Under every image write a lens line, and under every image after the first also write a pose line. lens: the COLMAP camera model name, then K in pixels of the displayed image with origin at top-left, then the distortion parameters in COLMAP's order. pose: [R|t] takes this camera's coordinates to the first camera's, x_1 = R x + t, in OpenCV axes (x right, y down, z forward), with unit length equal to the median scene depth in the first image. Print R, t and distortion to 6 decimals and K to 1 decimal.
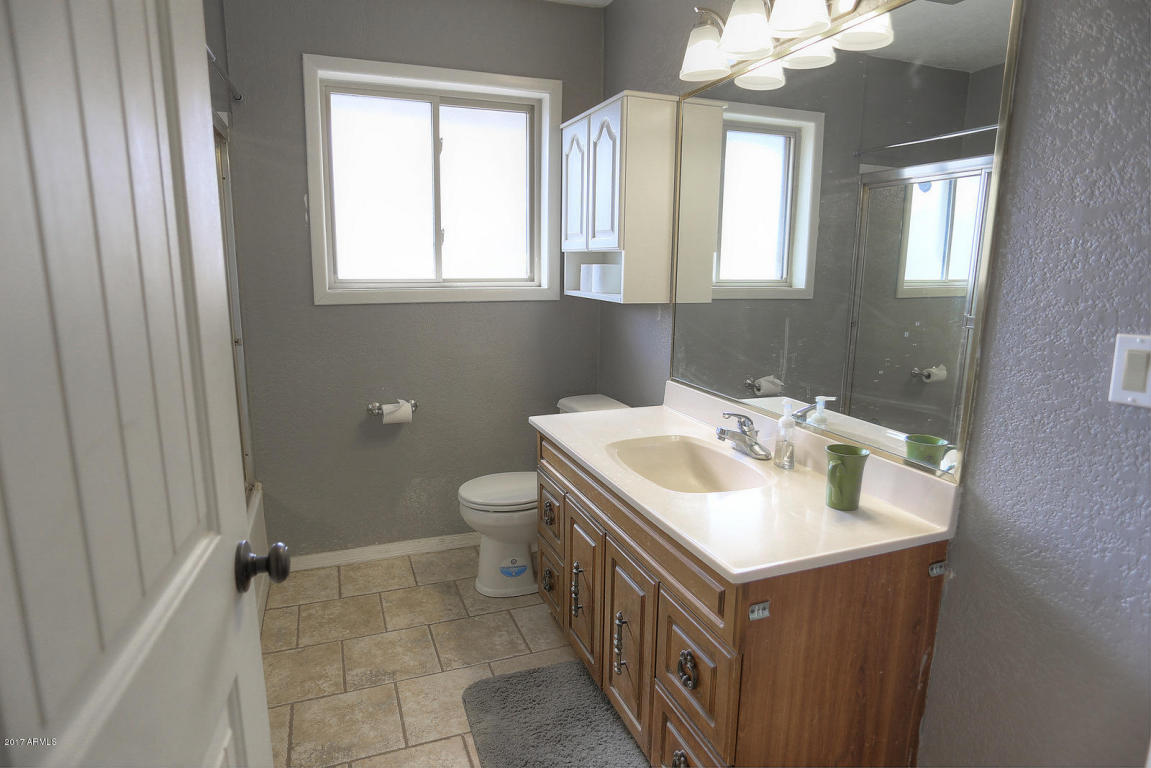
lens RADIAL K [[630.6, 0, 570.2], [0, 630.6, 384.8], [0, 0, 1]] dist [-0.035568, 0.000395]
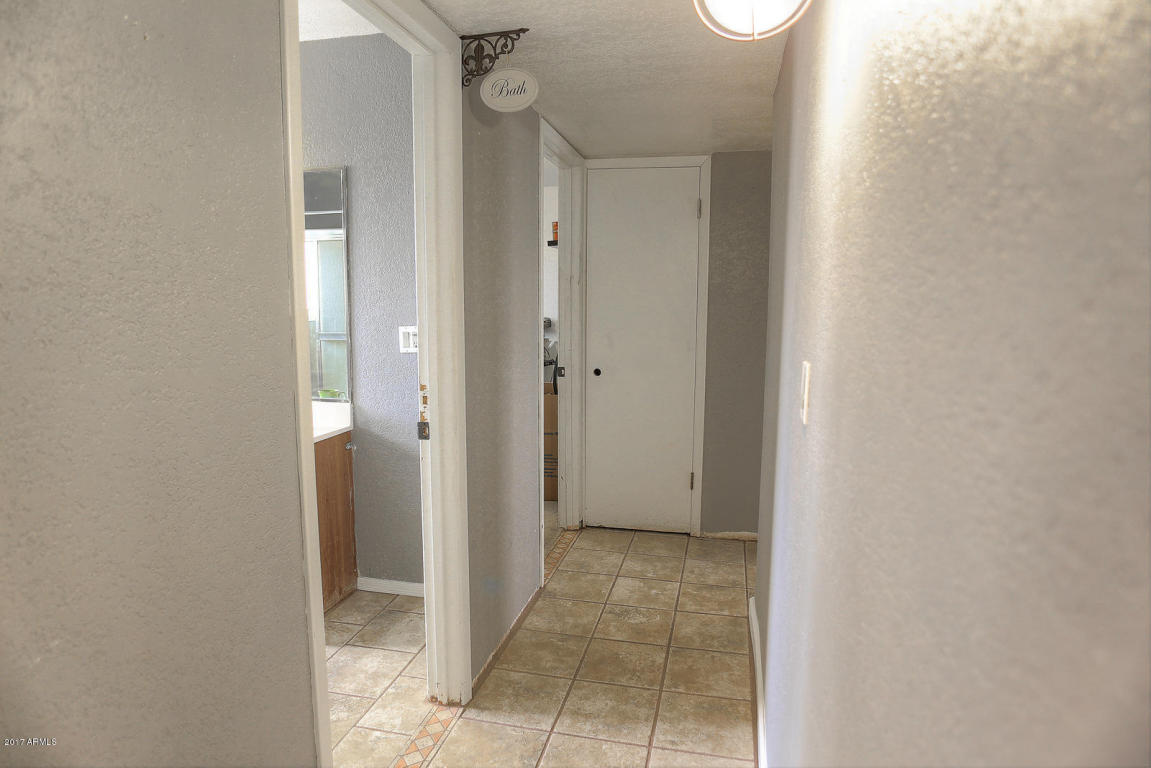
lens RADIAL K [[671.3, 0, 575.5], [0, 671.3, 384.0], [0, 0, 1]] dist [-0.001991, -0.000267]
pose [[0.552592, -0.112004, 0.825891, -0.826161], [0.163357, 0.986264, 0.024453, 0.163277], [-0.817286, 0.121403, 0.563299, -0.915502]]
